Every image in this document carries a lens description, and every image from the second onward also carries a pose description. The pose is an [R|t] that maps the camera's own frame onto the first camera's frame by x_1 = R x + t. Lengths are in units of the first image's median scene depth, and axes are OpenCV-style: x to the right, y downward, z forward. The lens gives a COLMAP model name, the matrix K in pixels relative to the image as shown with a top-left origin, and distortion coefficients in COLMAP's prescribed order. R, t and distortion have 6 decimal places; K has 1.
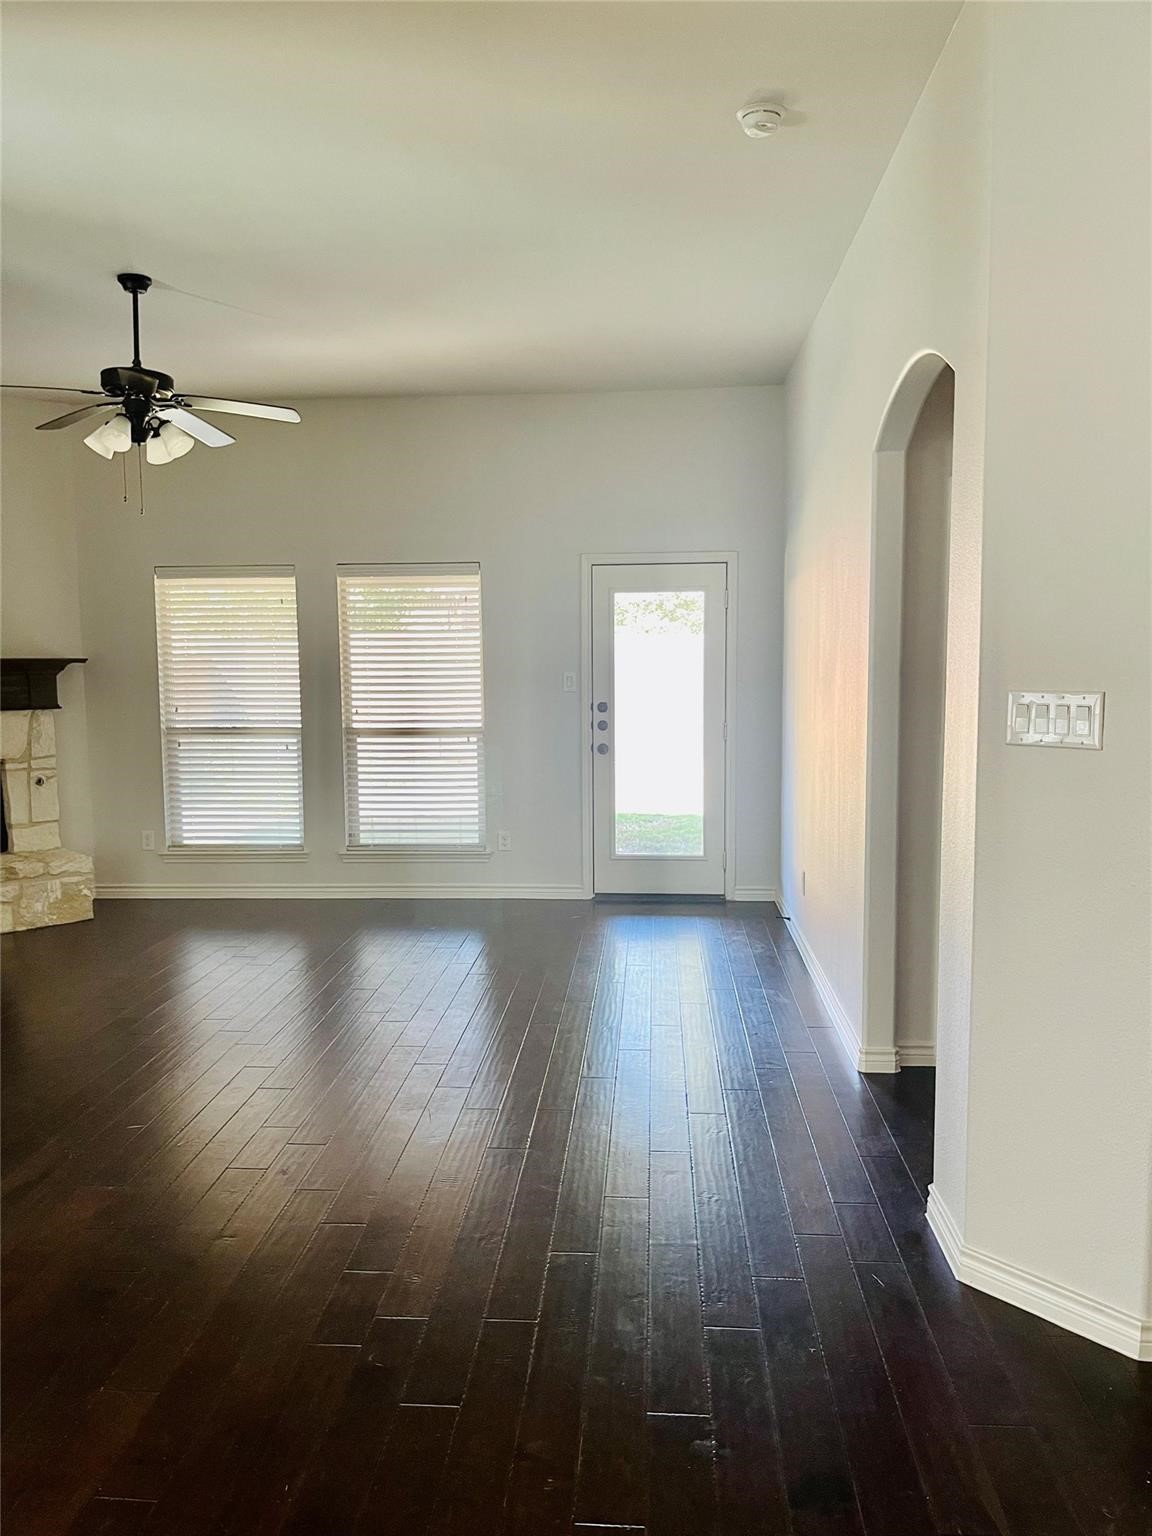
lens RADIAL K [[1157.4, 0, 567.0], [0, 1157.4, 774.1], [0, 0, 1]] dist [0.102038, -0.140671]
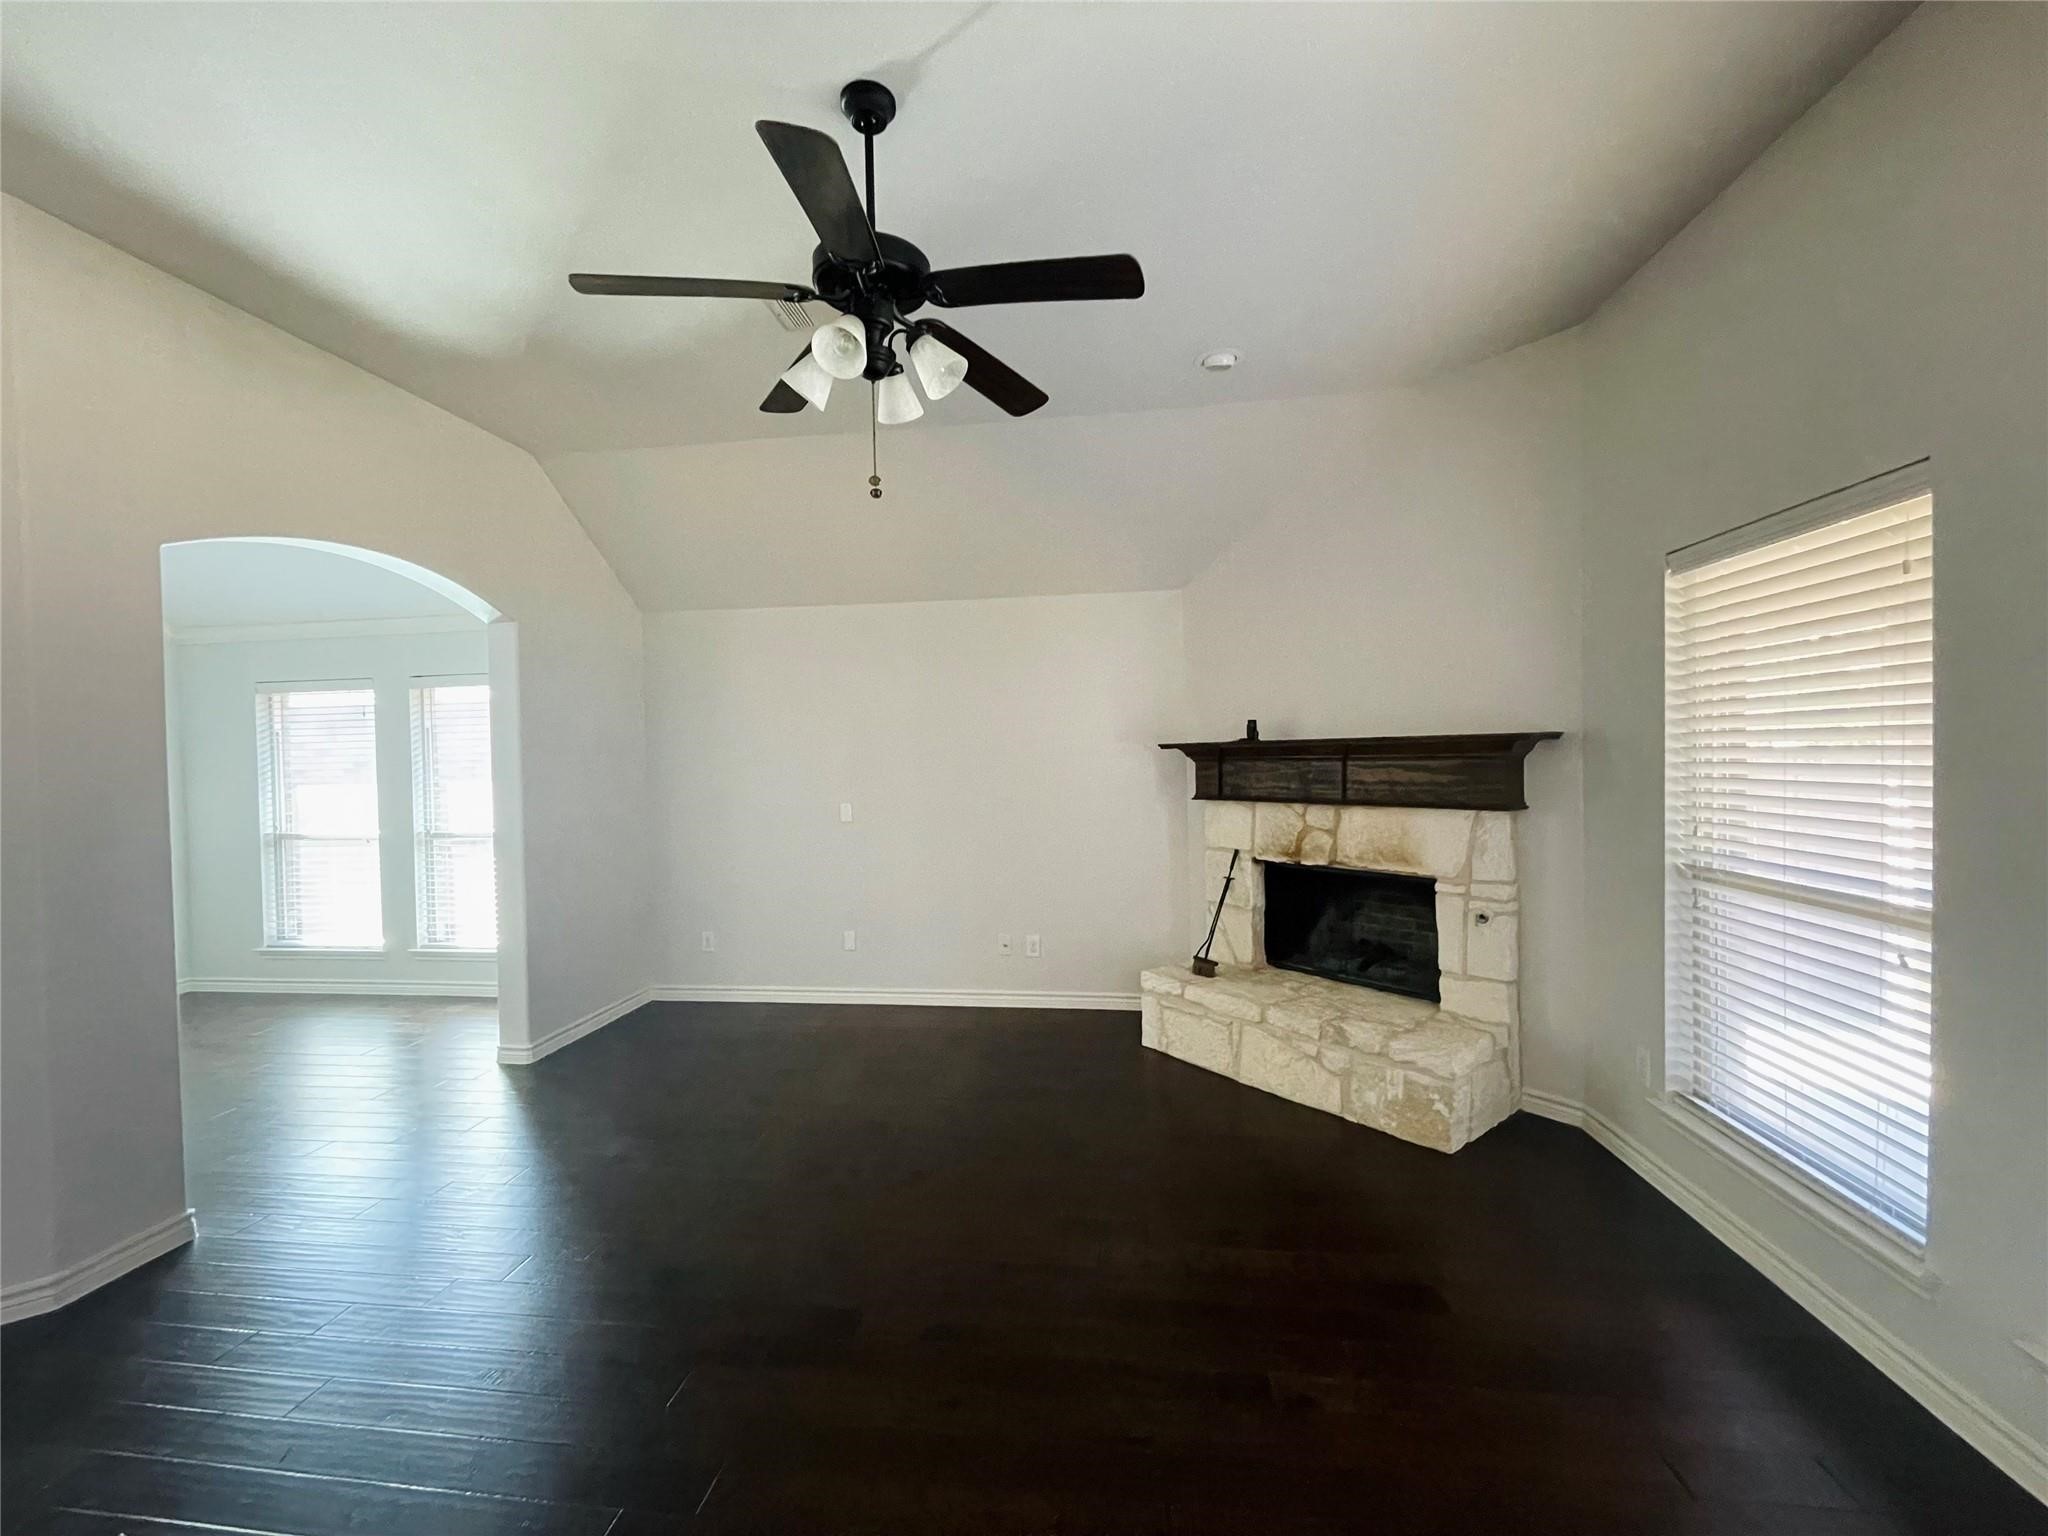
lens RADIAL K [[830.9, 0, 1024.0], [0, 830.9, 768.0], [0, 0, 1]] dist [0.001913, -0.000031]
pose [[-0.061220, 0.028678, -0.997712, 0.037864], [-0.078397, 0.996361, 0.033449, -0.074068], [0.995041, 0.080265, -0.058749, 0.761982]]
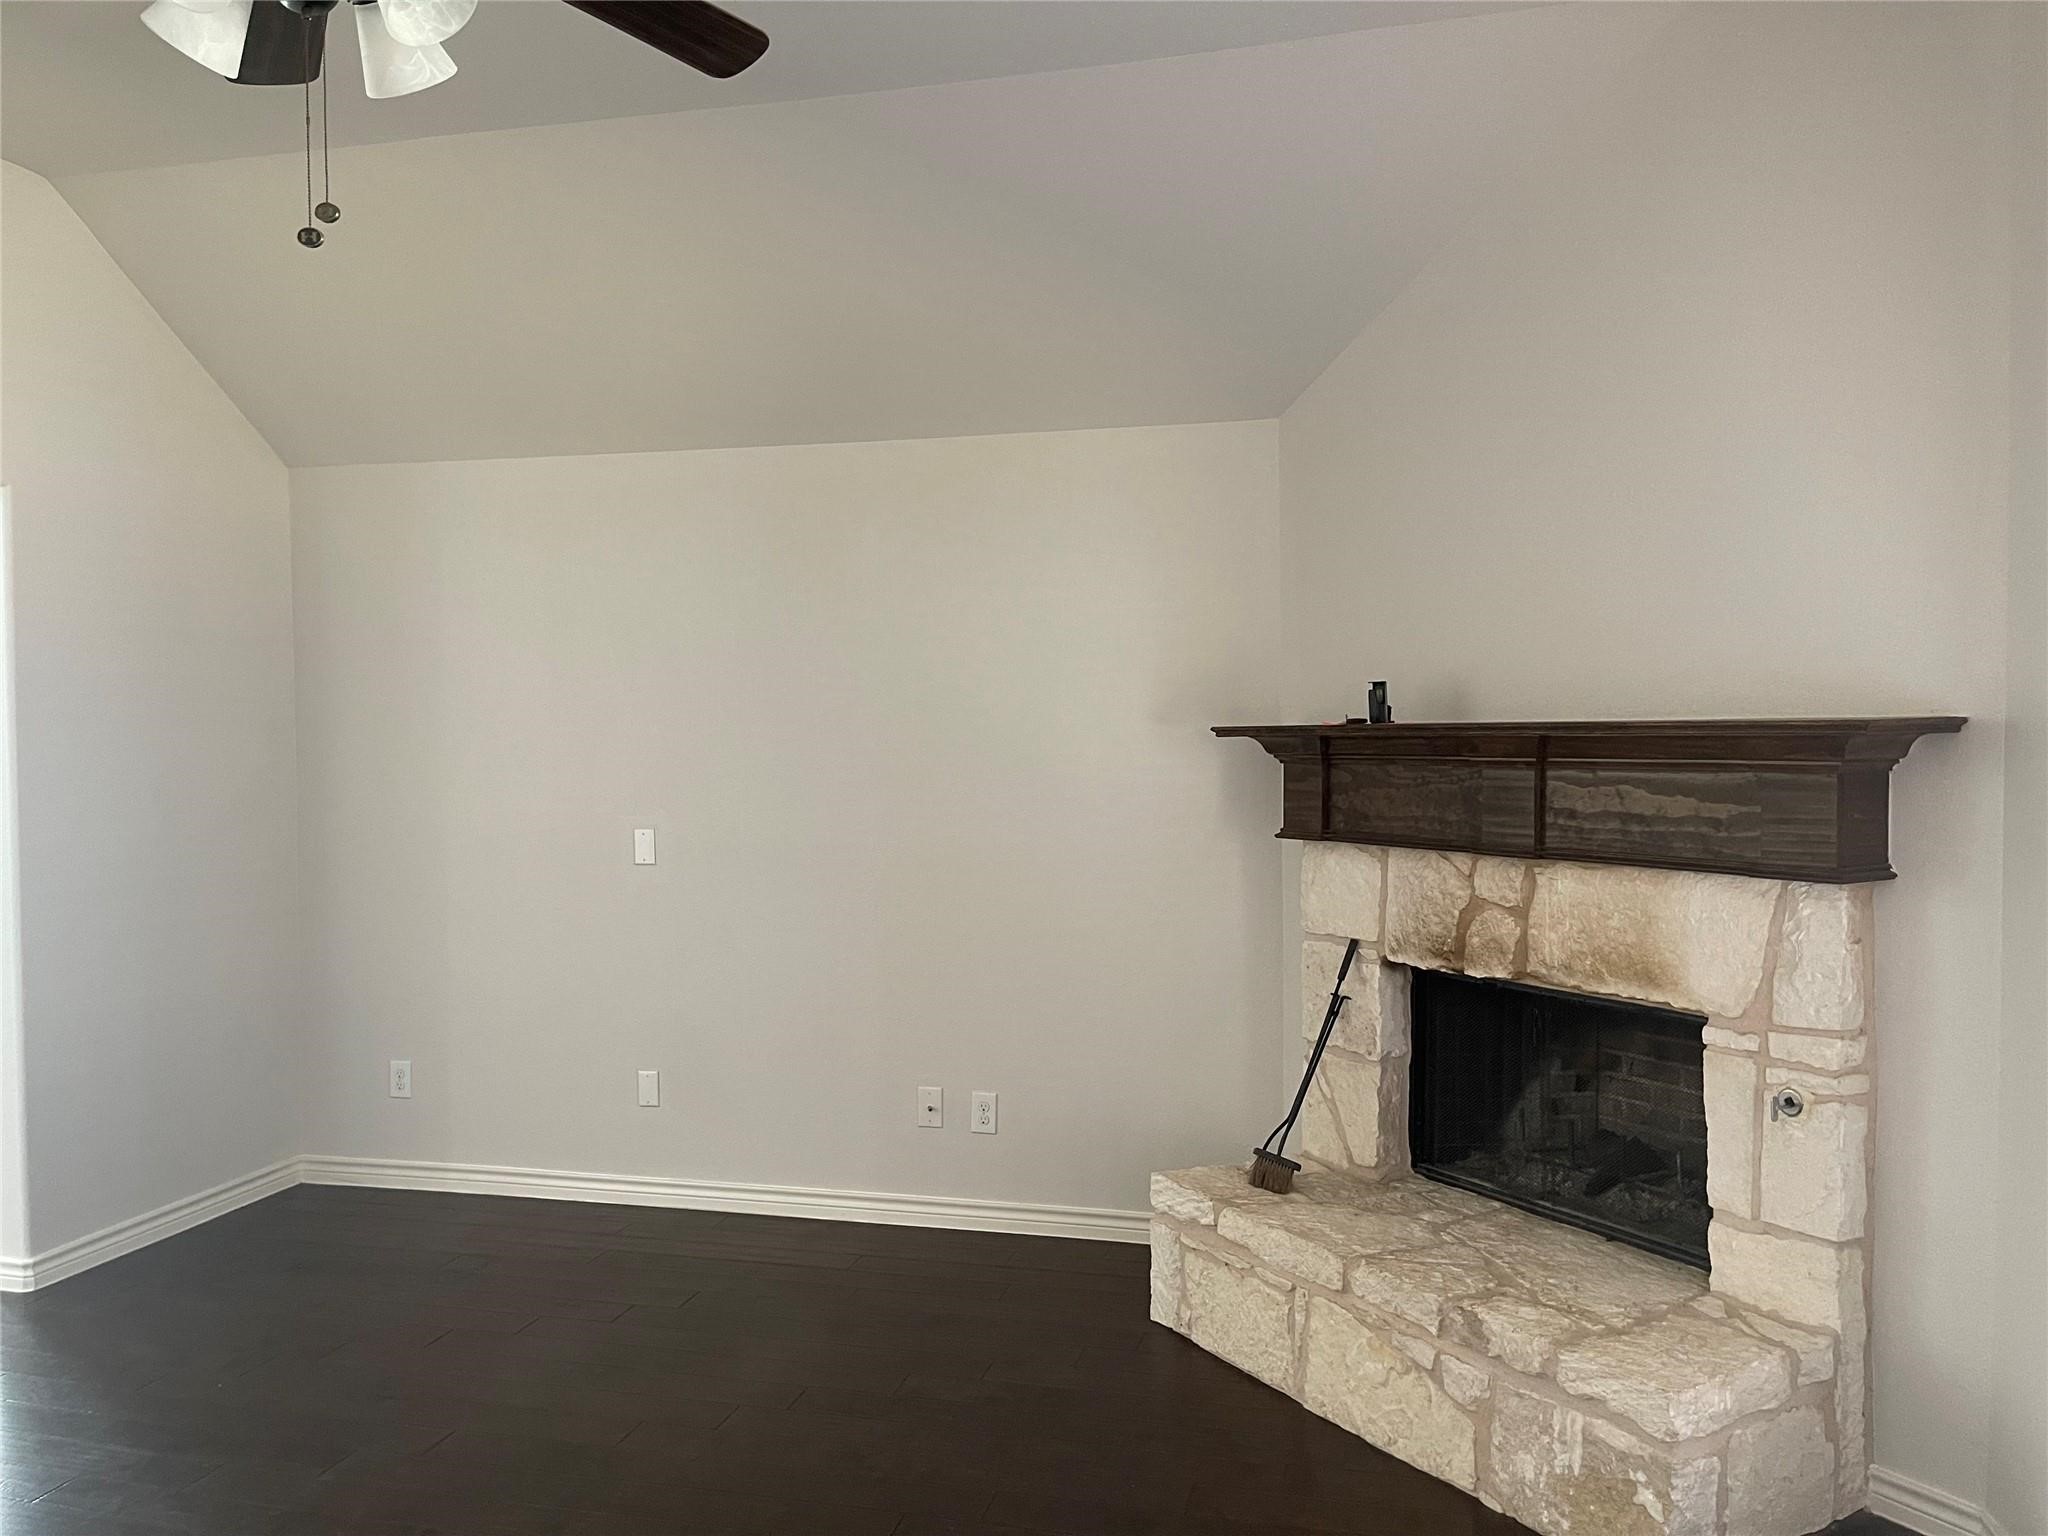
lens RADIAL K [[1559.0, 0, 1042.3], [0, 1559.0, 775.7], [0, 0, 1]] dist [0.029947, 0.002778]
pose [[-0.179109, 0.040325, -0.983003, 0.004603], [-0.089633, 0.994335, 0.057122, -0.088800], [0.979738, 0.098340, -0.174479, 0.867610]]
